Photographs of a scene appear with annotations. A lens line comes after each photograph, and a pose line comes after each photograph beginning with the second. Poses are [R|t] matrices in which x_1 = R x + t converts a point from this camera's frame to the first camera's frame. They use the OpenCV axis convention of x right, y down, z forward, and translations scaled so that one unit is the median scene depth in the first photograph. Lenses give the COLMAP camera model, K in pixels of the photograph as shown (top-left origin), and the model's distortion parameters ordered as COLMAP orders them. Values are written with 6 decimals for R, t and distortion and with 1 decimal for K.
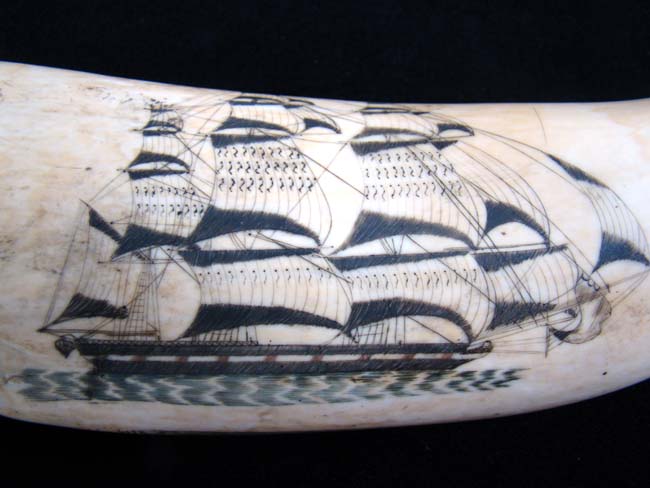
lens RADIAL K [[611.0, 0, 325.0], [0, 611.0, 244.0], [0, 0, 1]] dist [-0.220045, 0.077500]
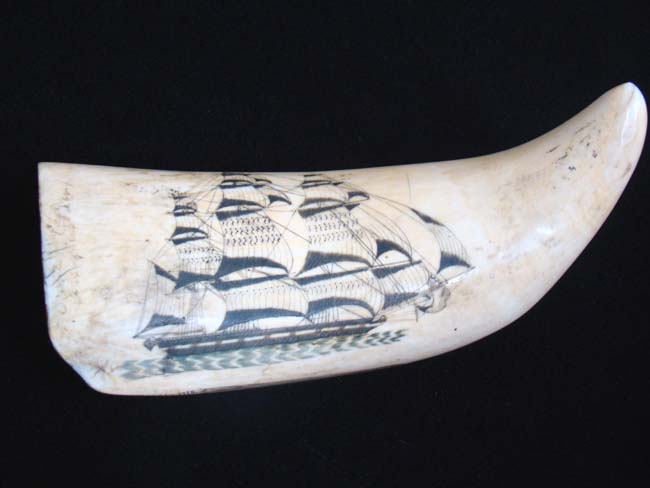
lens RADIAL K [[1256.8, 0, 325.0], [0, 1256.8, 244.0], [0, 0, 1]] dist [0.064250, 0.120318]
pose [[0.990711, -0.095241, 0.097064, -0.257722], [0.091235, 0.994816, 0.044917, -0.243941], [-0.100839, -0.035644, 0.994264, -2.775490]]
